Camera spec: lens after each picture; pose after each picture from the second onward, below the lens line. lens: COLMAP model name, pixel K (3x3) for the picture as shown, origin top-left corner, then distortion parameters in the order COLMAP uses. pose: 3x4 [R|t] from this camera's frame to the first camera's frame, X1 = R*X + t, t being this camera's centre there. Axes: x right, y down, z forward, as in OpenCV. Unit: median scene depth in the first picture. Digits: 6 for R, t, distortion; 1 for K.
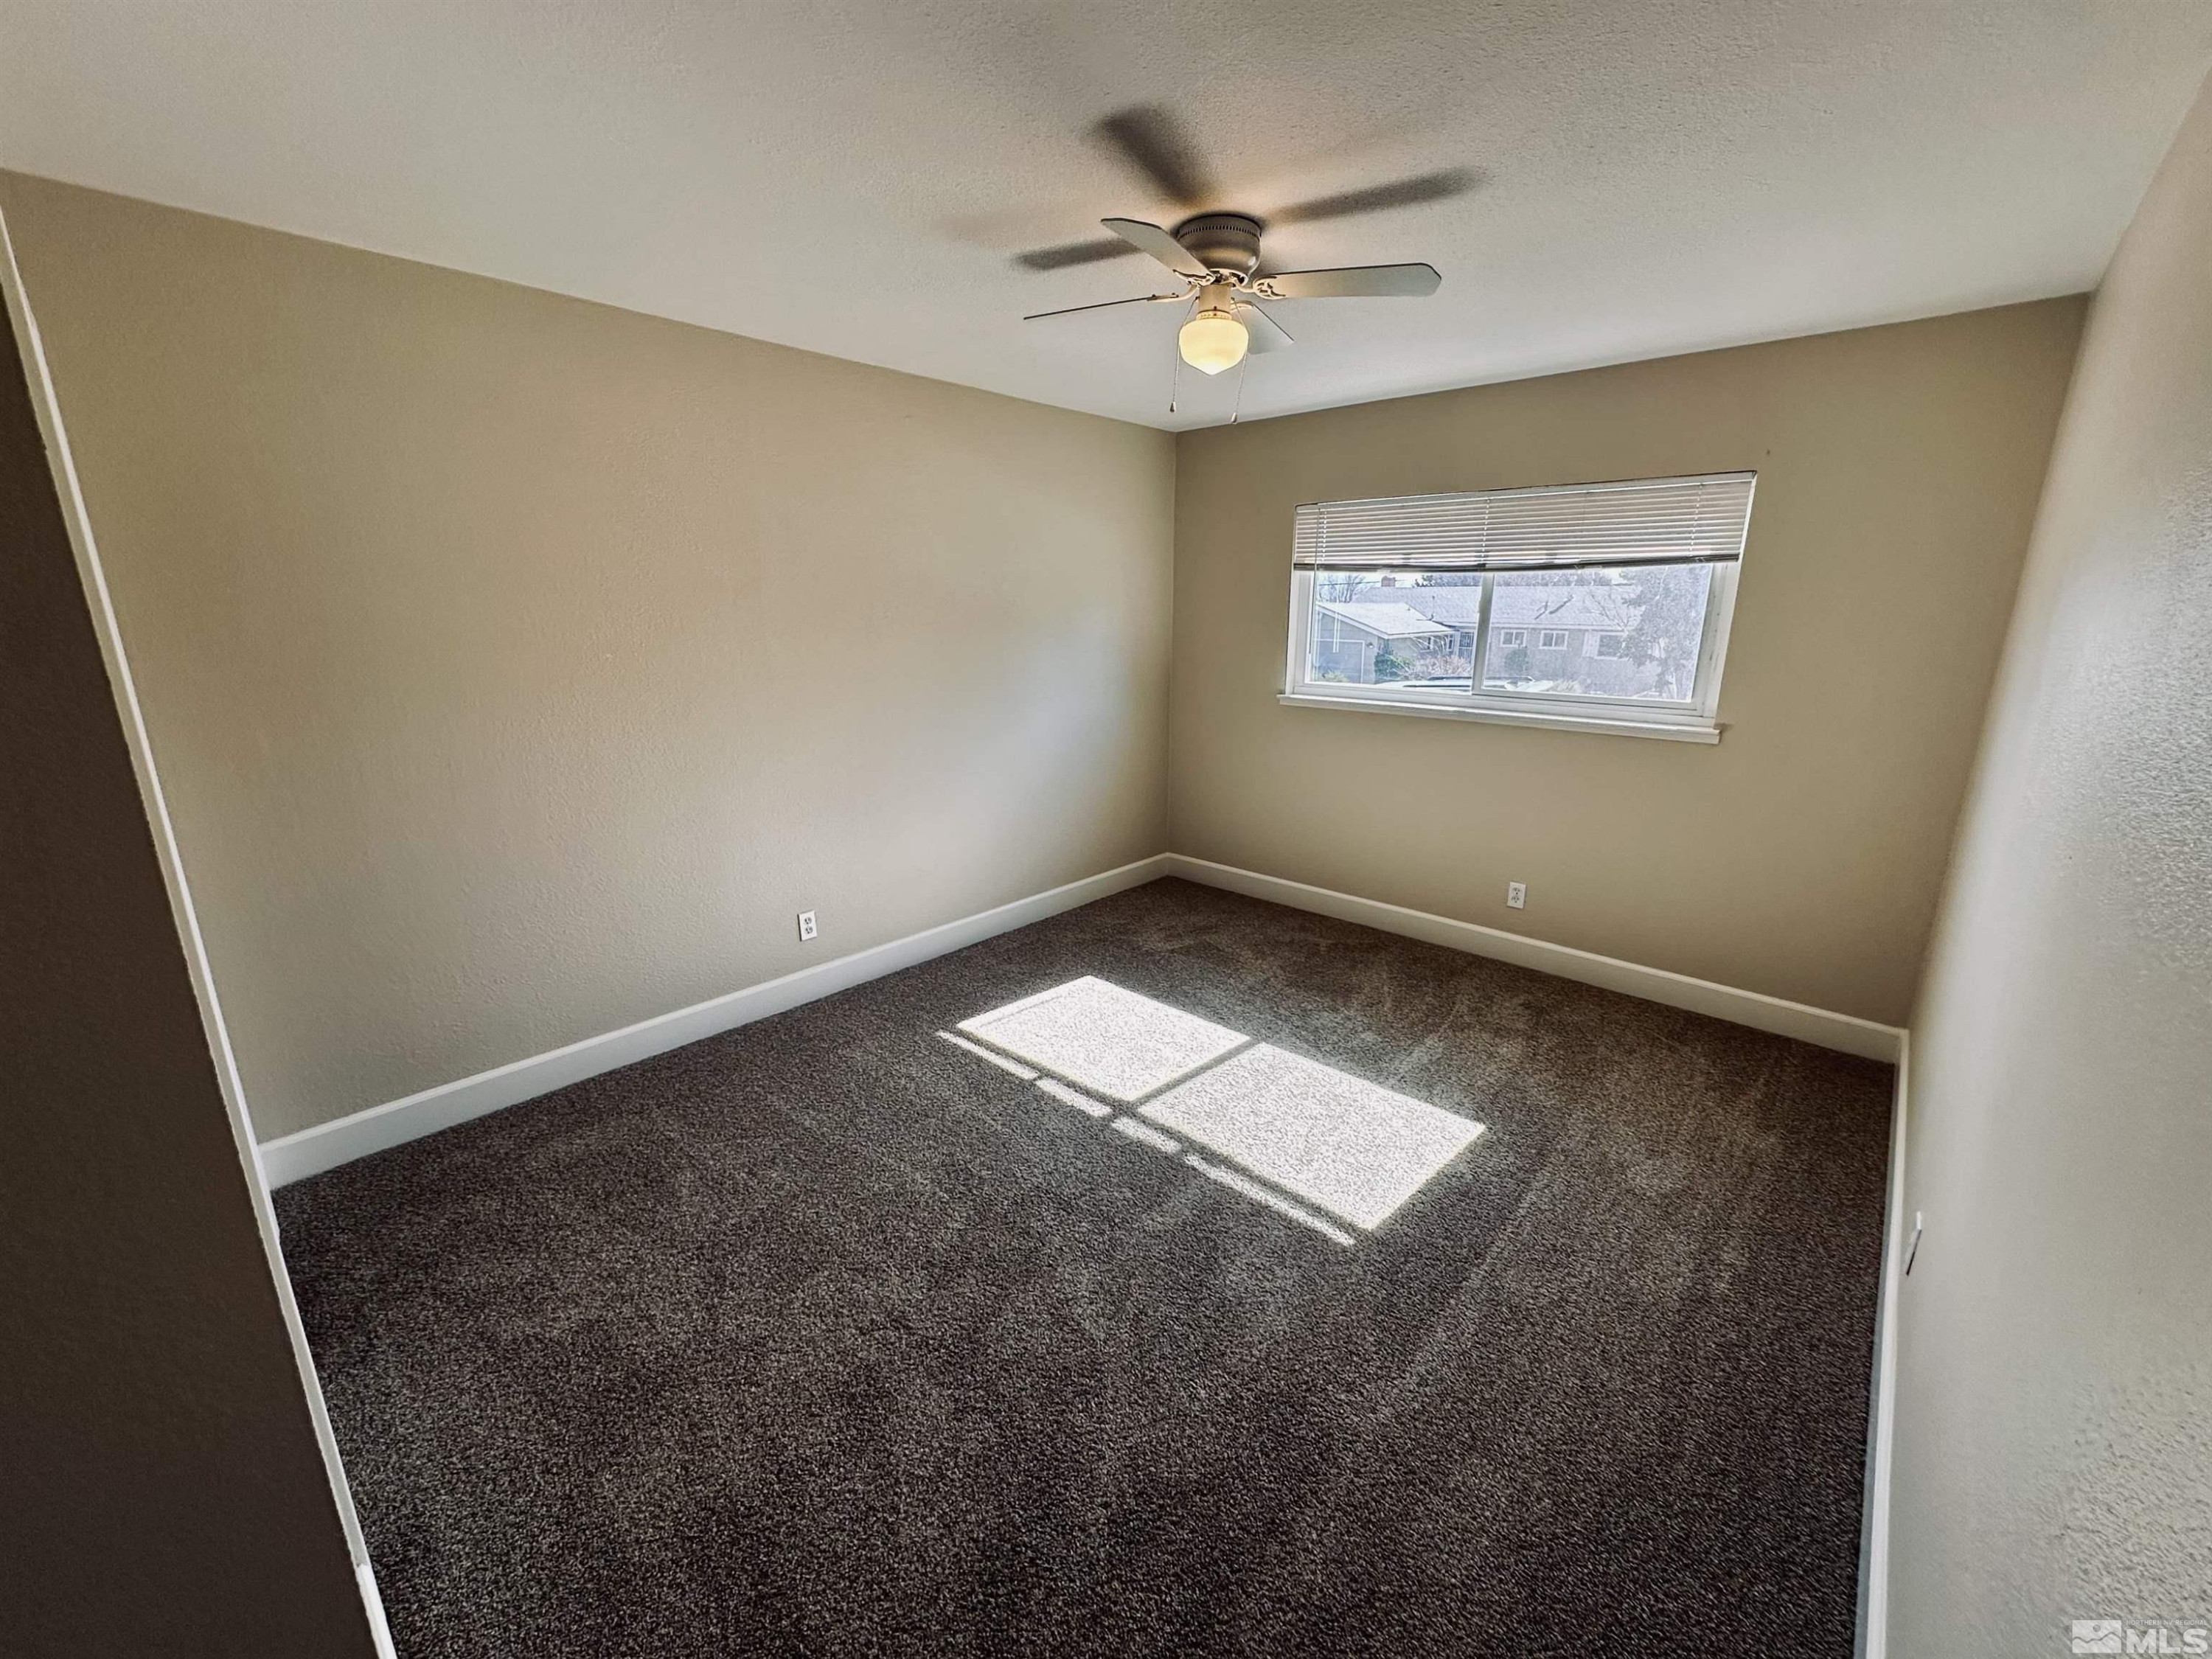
lens RADIAL K [[881.0, 0, 1109.2], [0, 881.0, 828.7], [0, 0, 1]] dist [-0.002696, 0.000100]
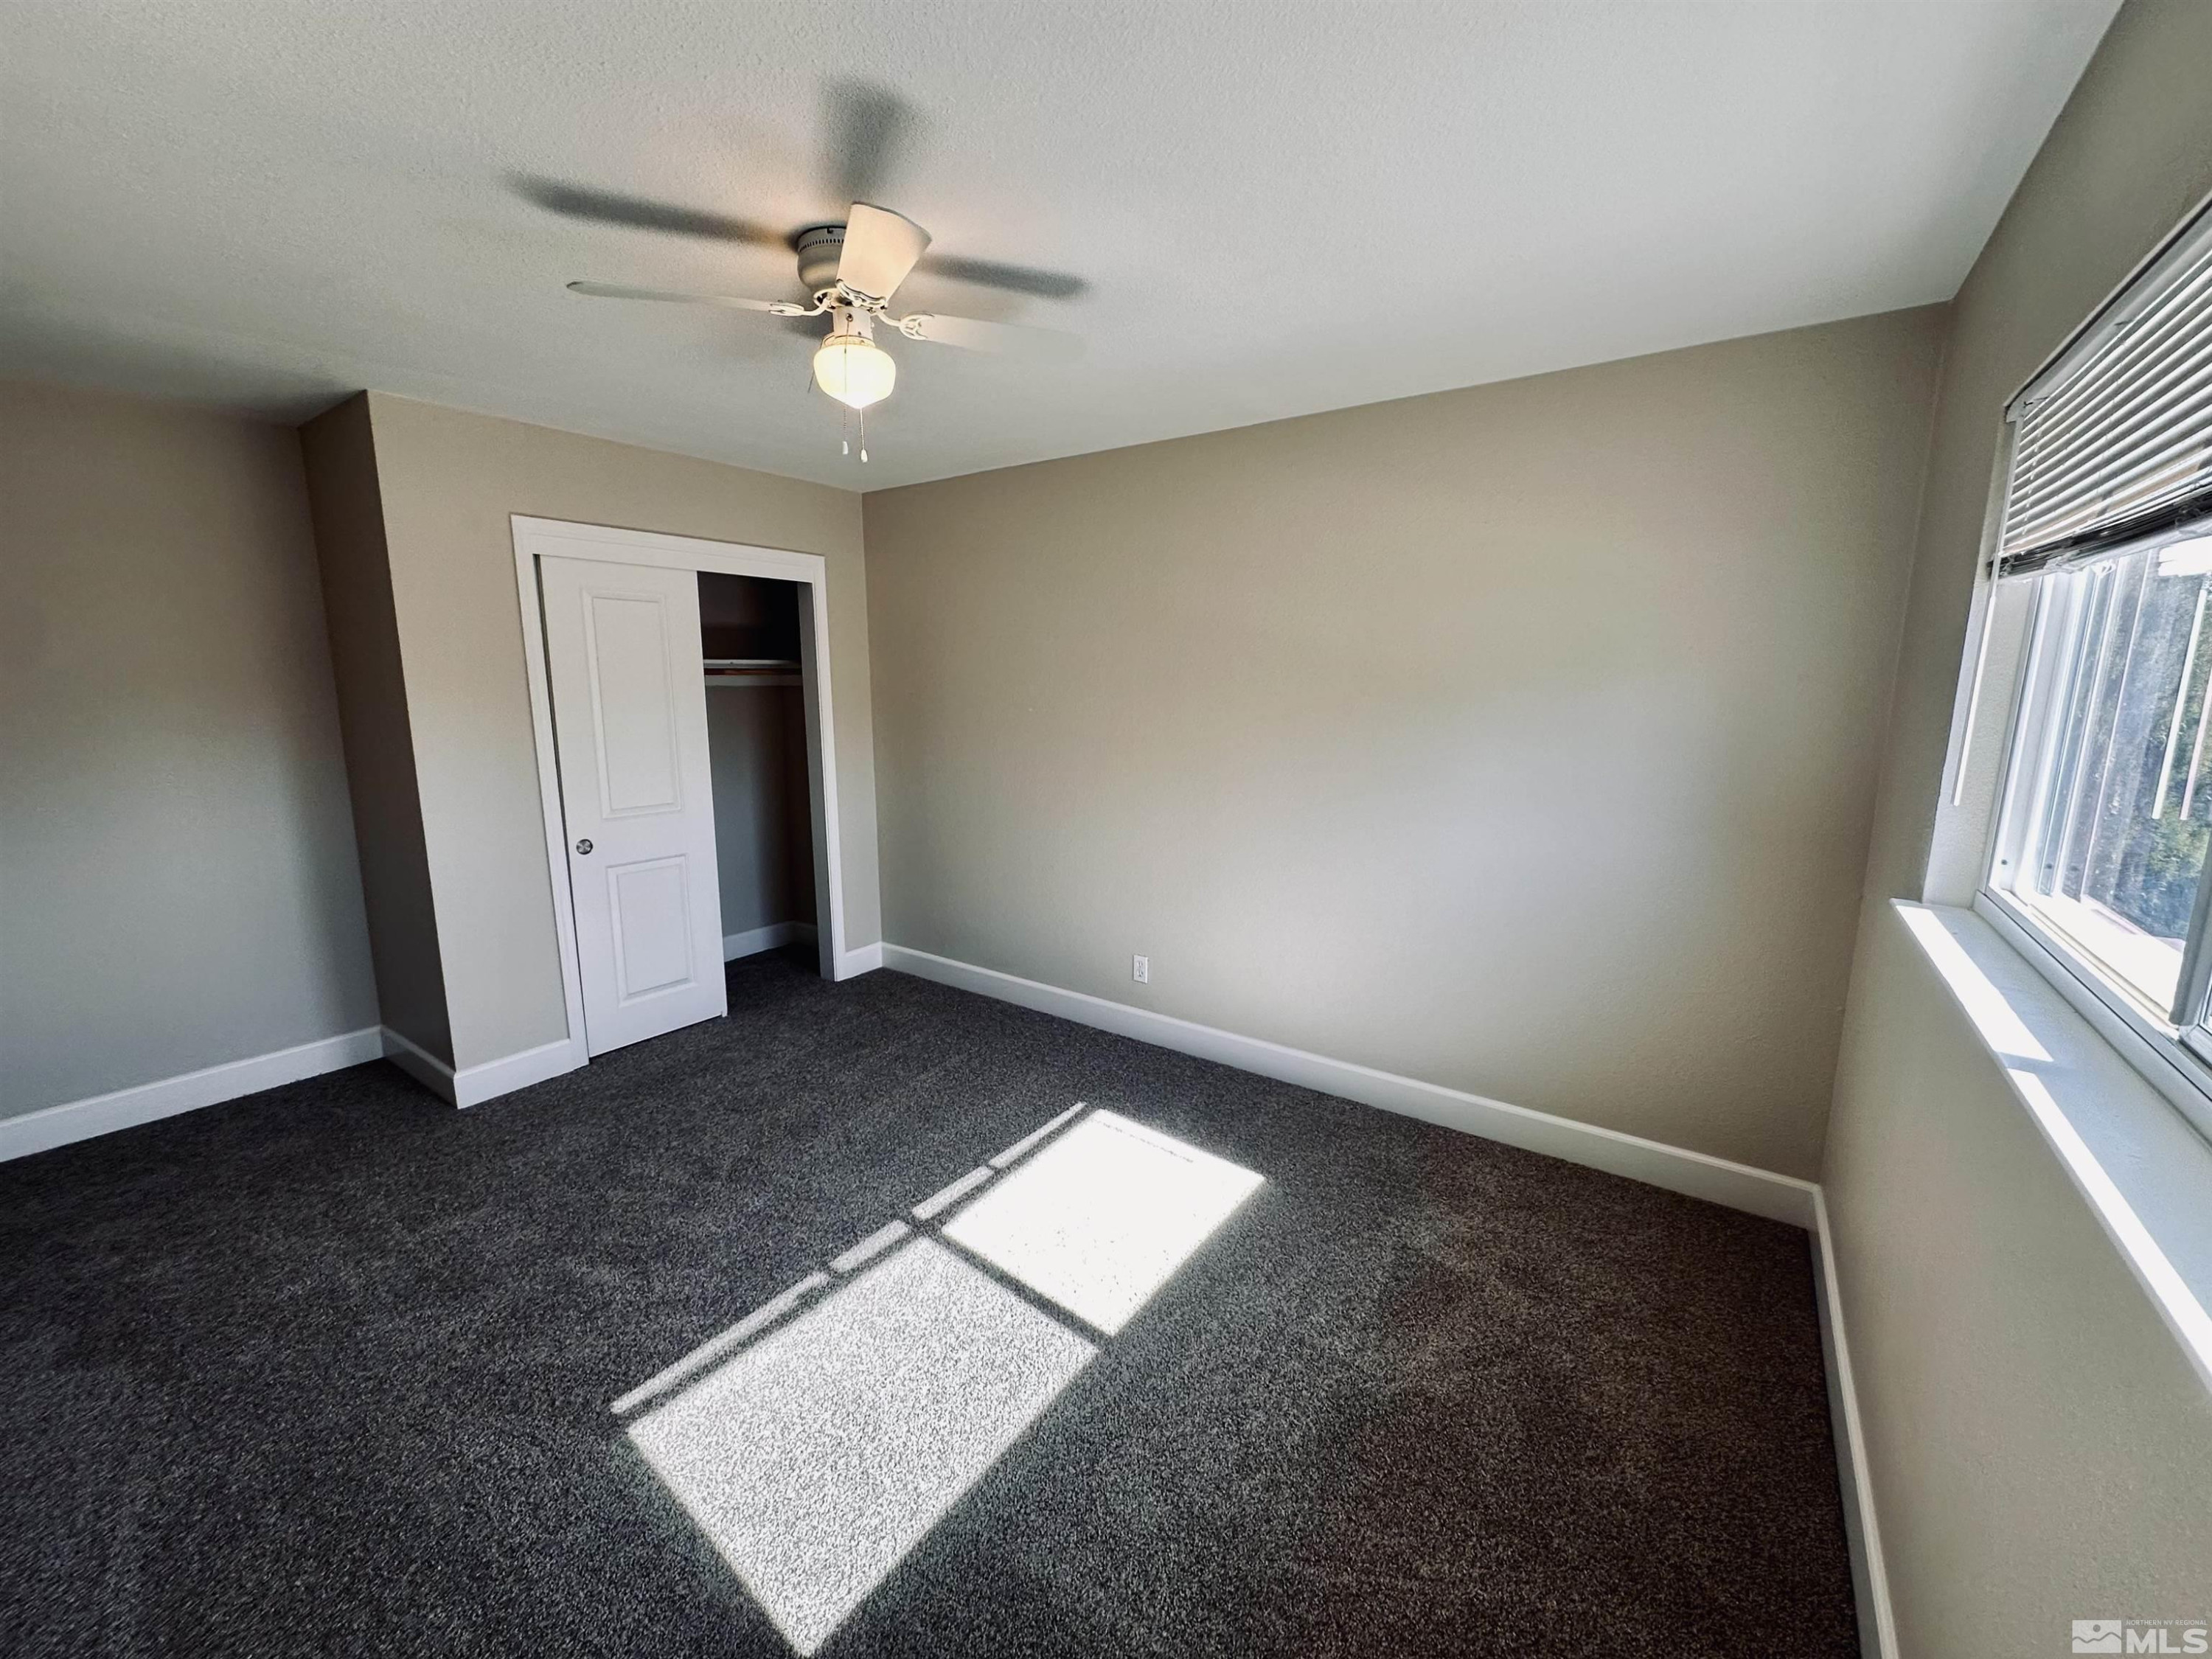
lens RADIAL K [[881.0, 0, 1109.2], [0, 881.0, 828.7], [0, 0, 1]] dist [-0.002696, 0.000100]
pose [[0.112746, 0.162407, -0.980261, 0.718783], [-0.247228, 0.960111, 0.130633, -0.196088], [0.962375, 0.227620, 0.148400, 0.813142]]
